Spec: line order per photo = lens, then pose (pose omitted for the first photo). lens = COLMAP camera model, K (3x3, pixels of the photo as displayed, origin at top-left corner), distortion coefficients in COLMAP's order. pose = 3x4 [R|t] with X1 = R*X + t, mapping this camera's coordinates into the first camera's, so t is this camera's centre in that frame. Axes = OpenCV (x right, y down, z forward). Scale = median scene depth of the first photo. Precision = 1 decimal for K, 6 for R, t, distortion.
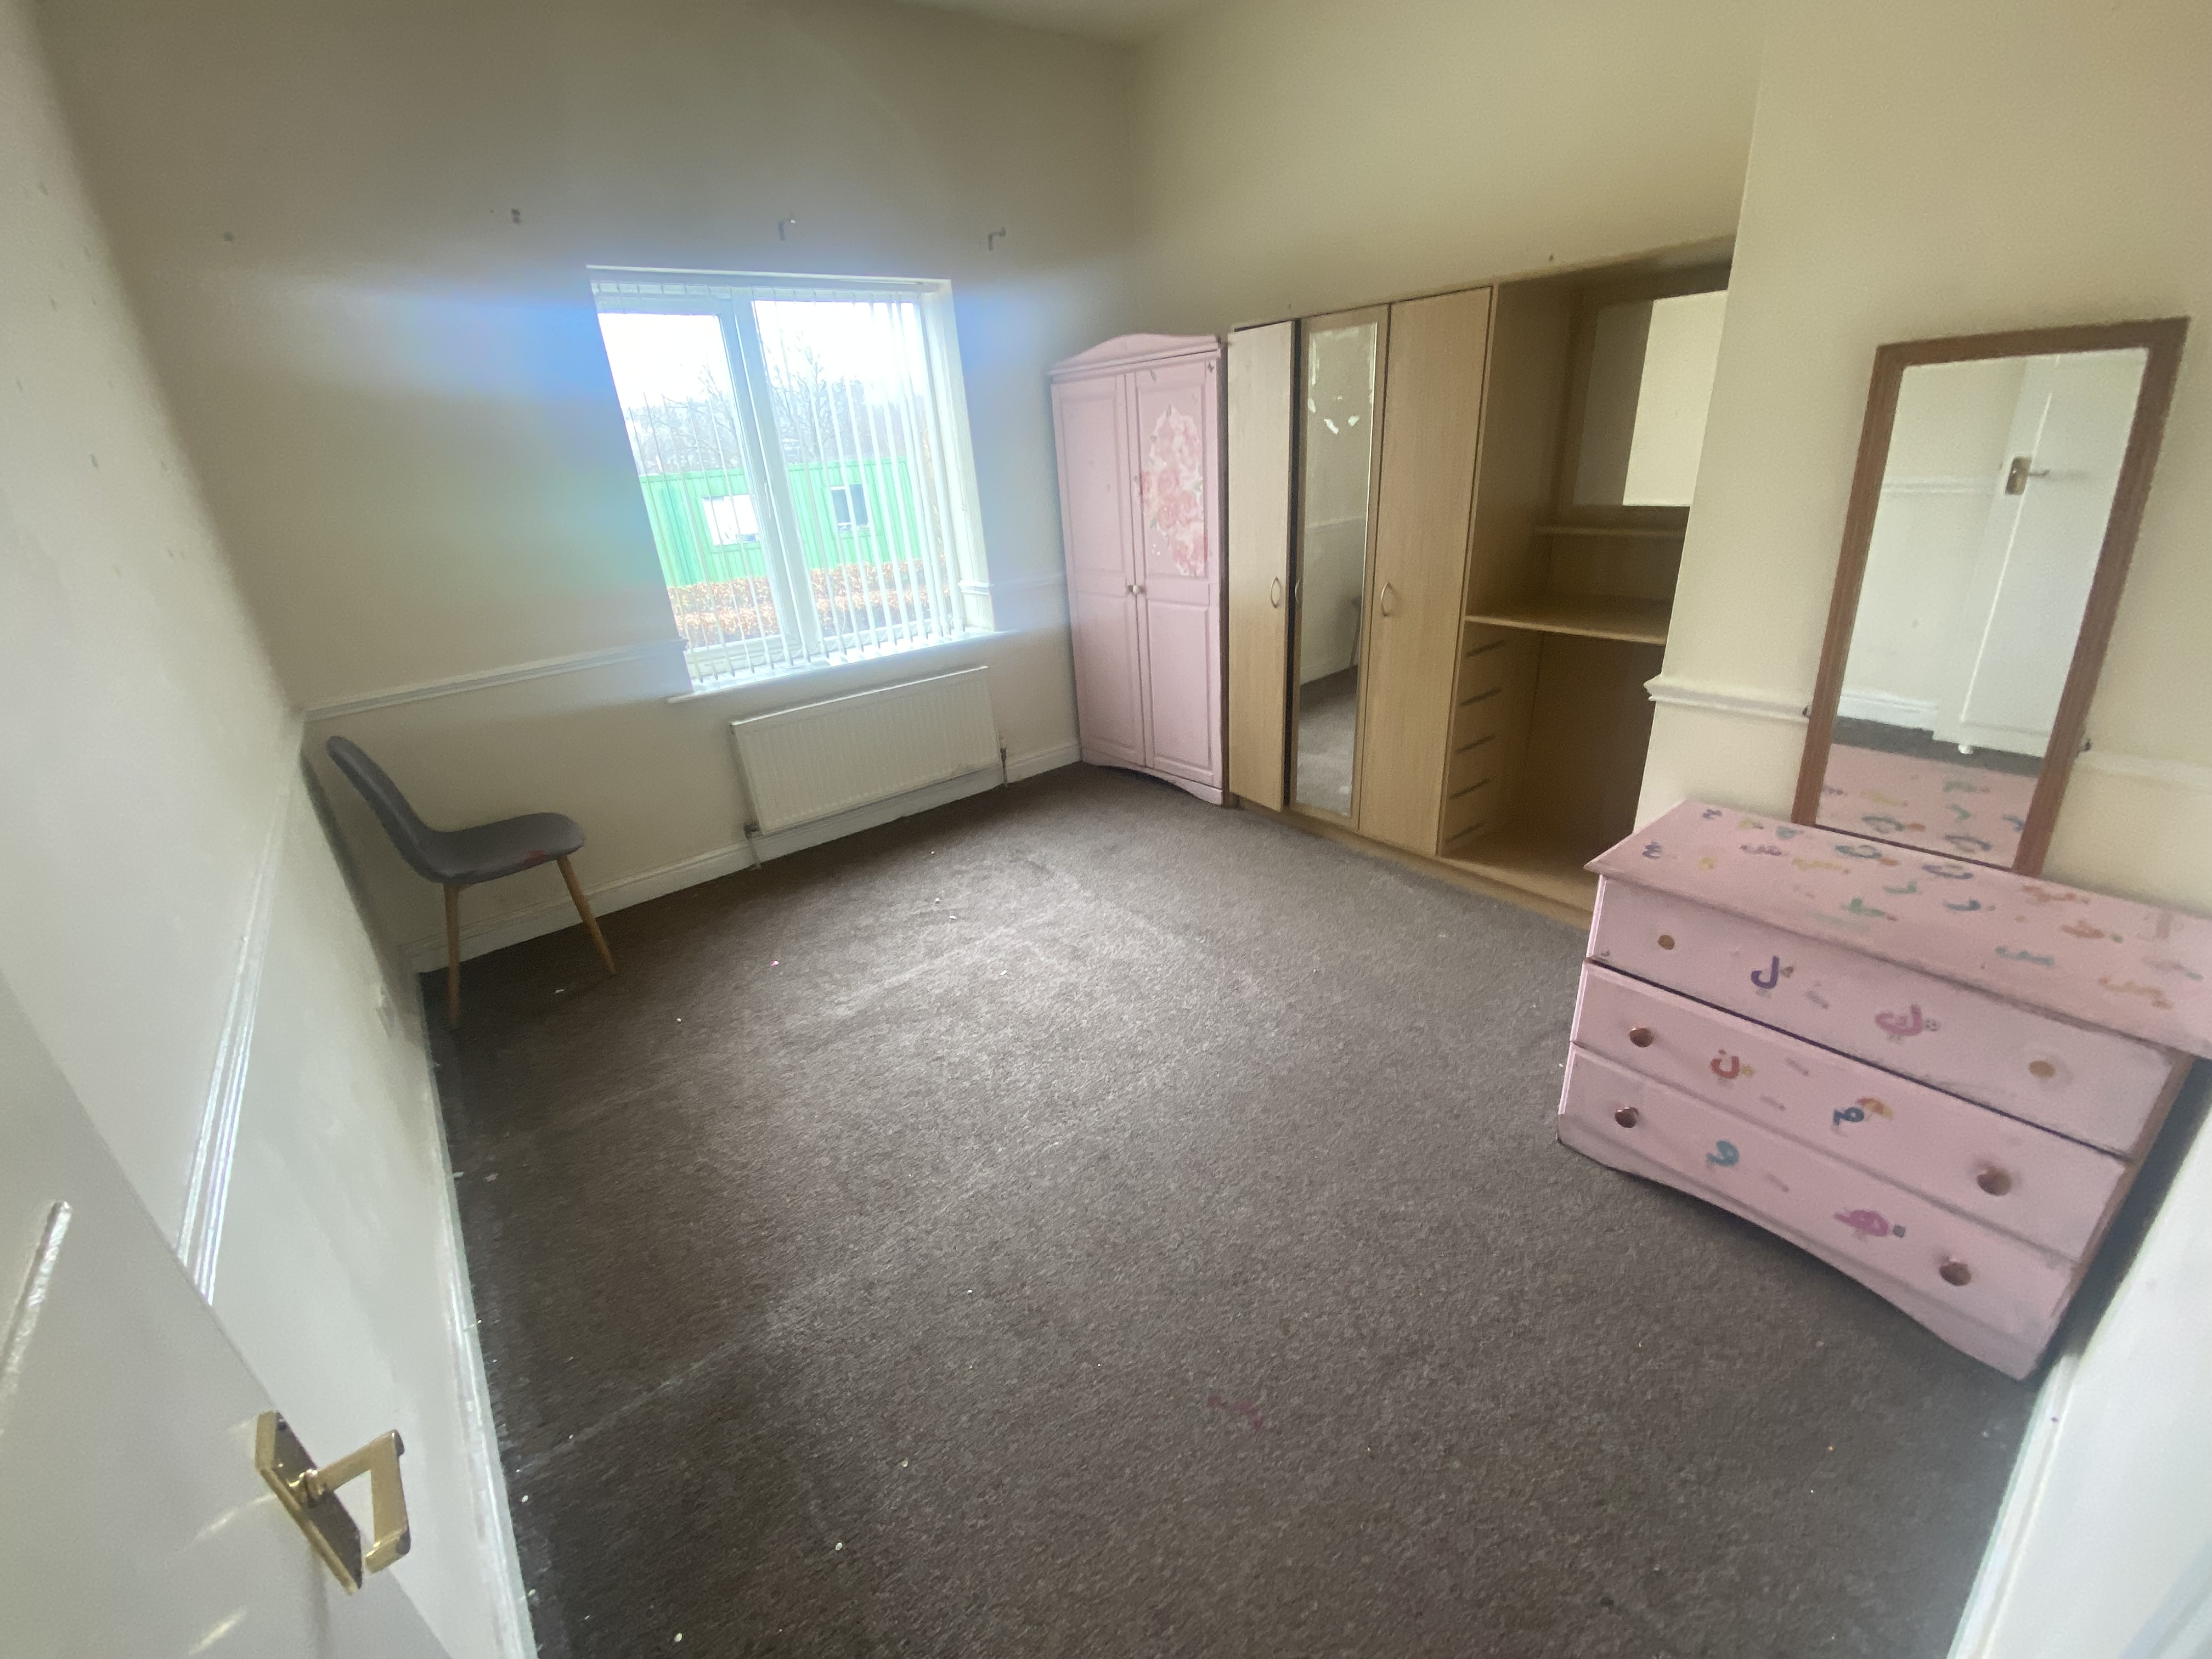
lens RADIAL K [[909.3, 0, 1106.0], [0, 909.3, 829.5], [0, 0, 1]] dist [0.023856, -0.013932]
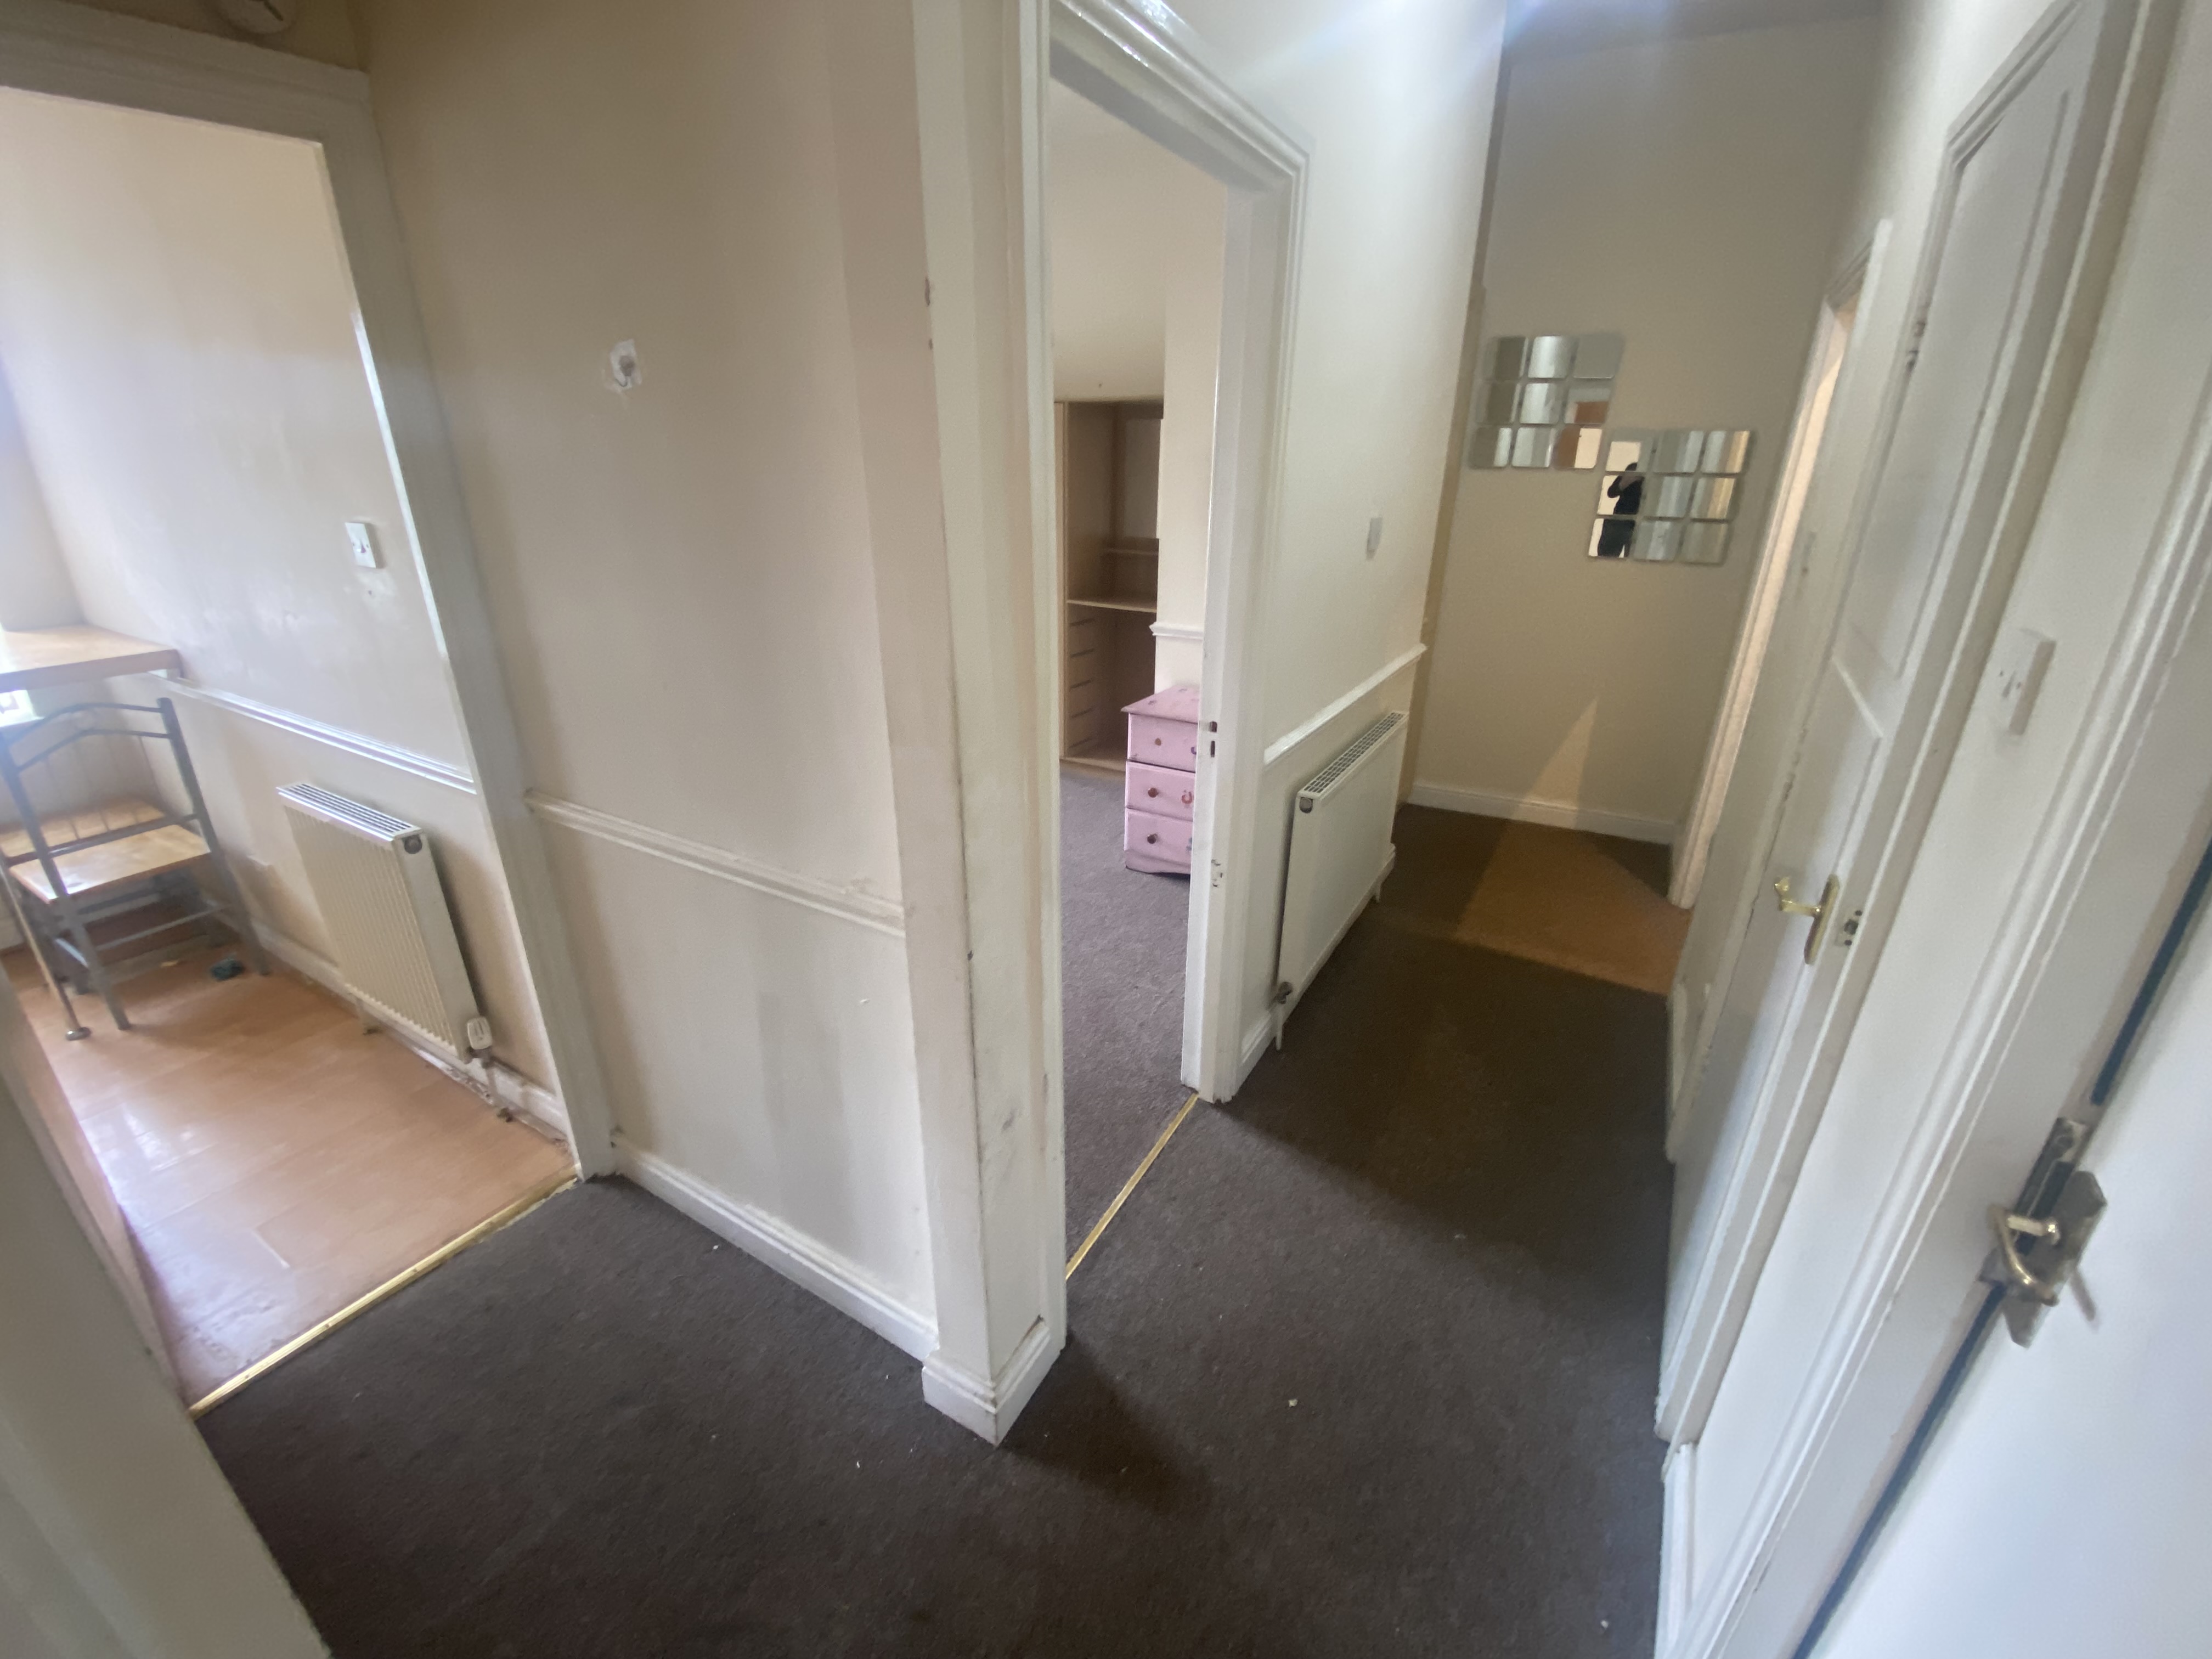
lens RADIAL K [[909.3, 0, 1106.0], [0, 909.3, 829.5], [0, 0, 1]] dist [0.023856, -0.013932]
pose [[0.931446, -0.064373, 0.358141, -0.228895], [0.073848, 0.997187, -0.012827, 0.308922], [-0.356308, 0.038395, 0.933579, -0.800598]]
